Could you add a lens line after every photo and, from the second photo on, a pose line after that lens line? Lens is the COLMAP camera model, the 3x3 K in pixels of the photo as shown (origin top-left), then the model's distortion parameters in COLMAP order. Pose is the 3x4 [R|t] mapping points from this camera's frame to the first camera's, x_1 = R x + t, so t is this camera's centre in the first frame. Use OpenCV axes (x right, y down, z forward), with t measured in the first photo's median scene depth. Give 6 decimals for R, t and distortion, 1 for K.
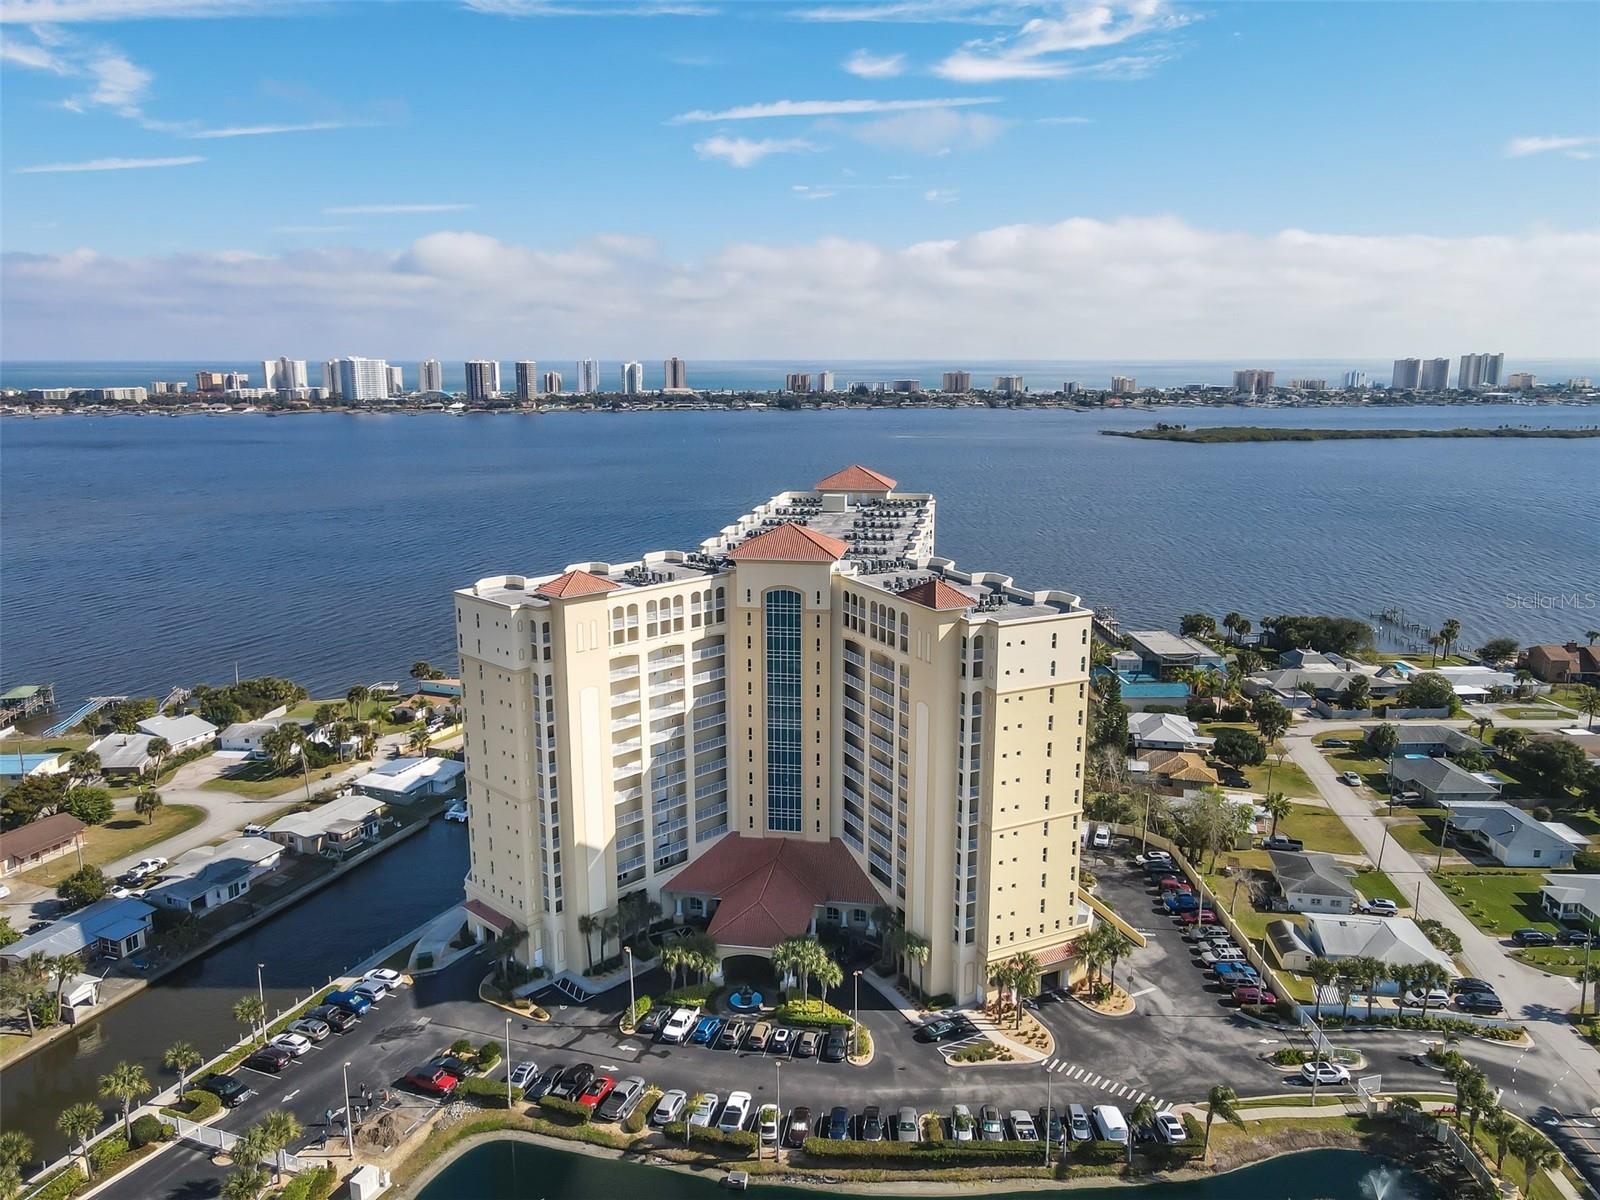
lens RADIAL K [[1116.1, 0, 800.0], [0, 1116.1, 600.0], [0, 0, 1]] dist [0.037813, -0.017480]
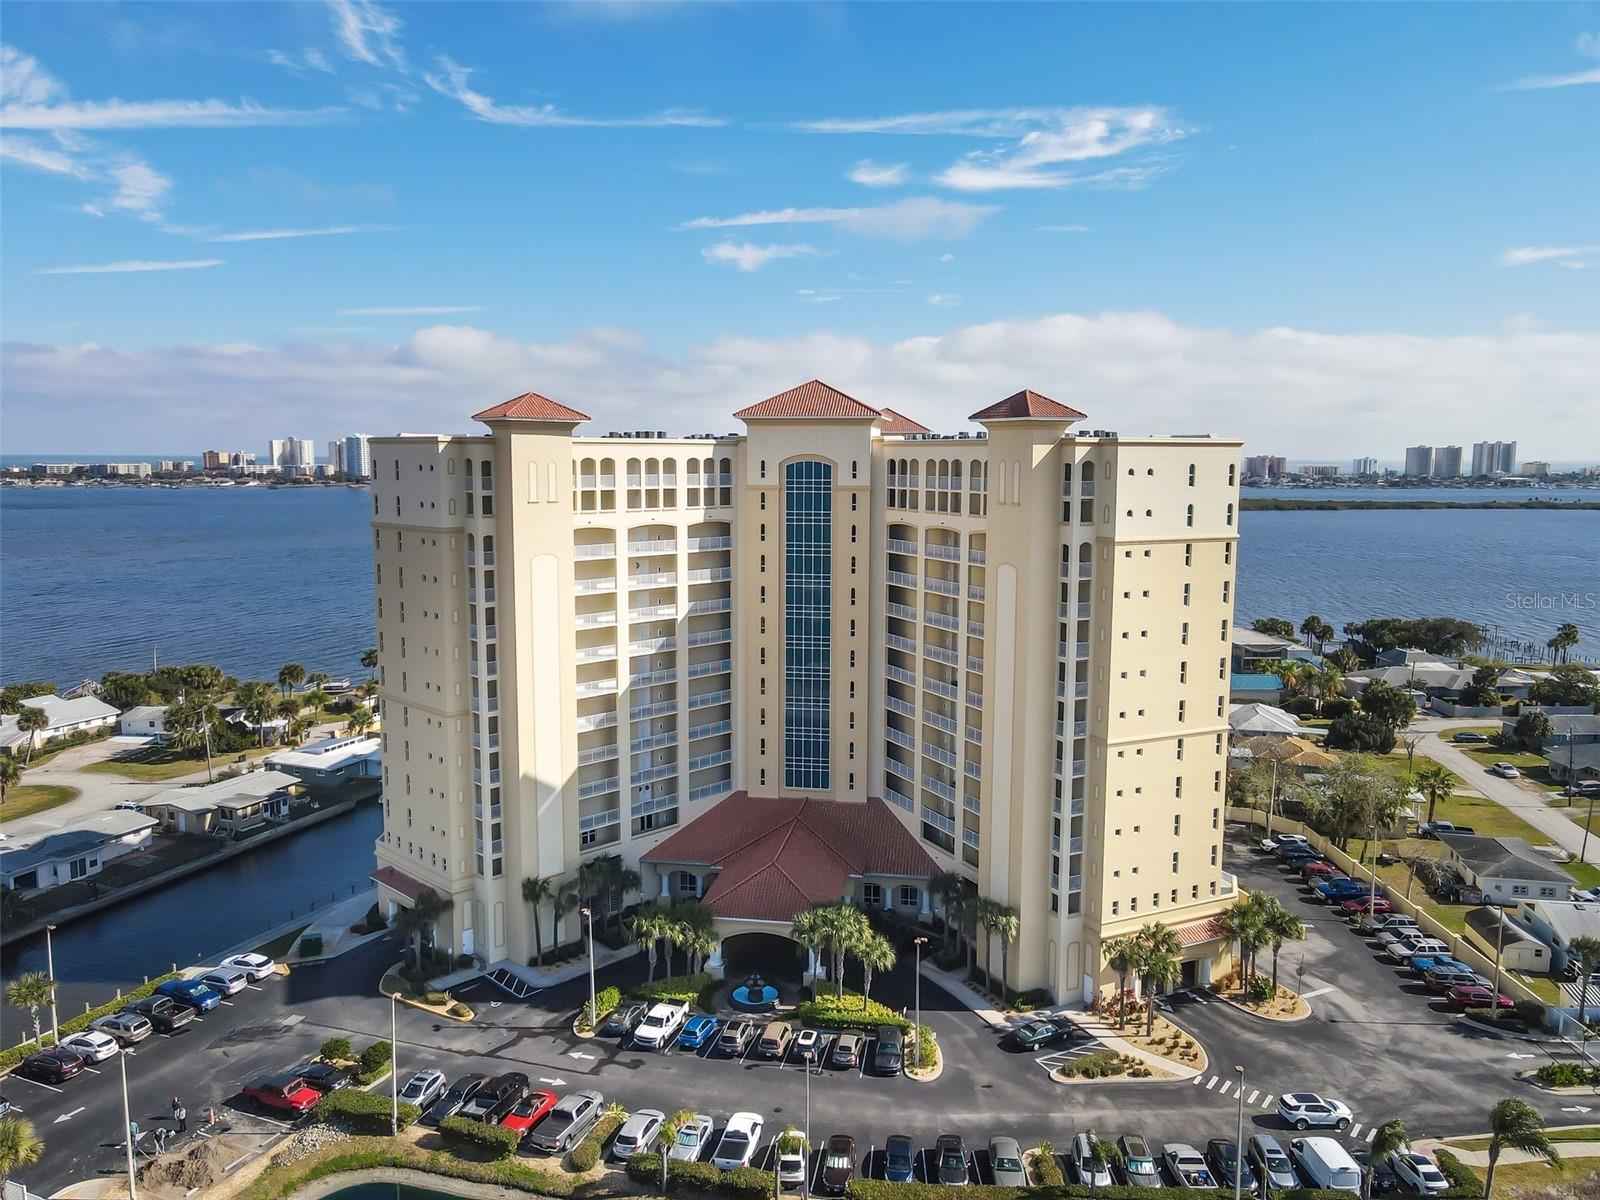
lens RADIAL K [[1116.1, 0, 800.0], [0, 1116.1, 600.0], [0, 0, 1]] dist [0.037813, -0.017480]
pose [[0.999967, 0.006066, -0.005430, -0.017184], [-0.006517, 0.996177, -0.087119, 0.166067], [0.004881, 0.087151, 0.996183, 0.269960]]
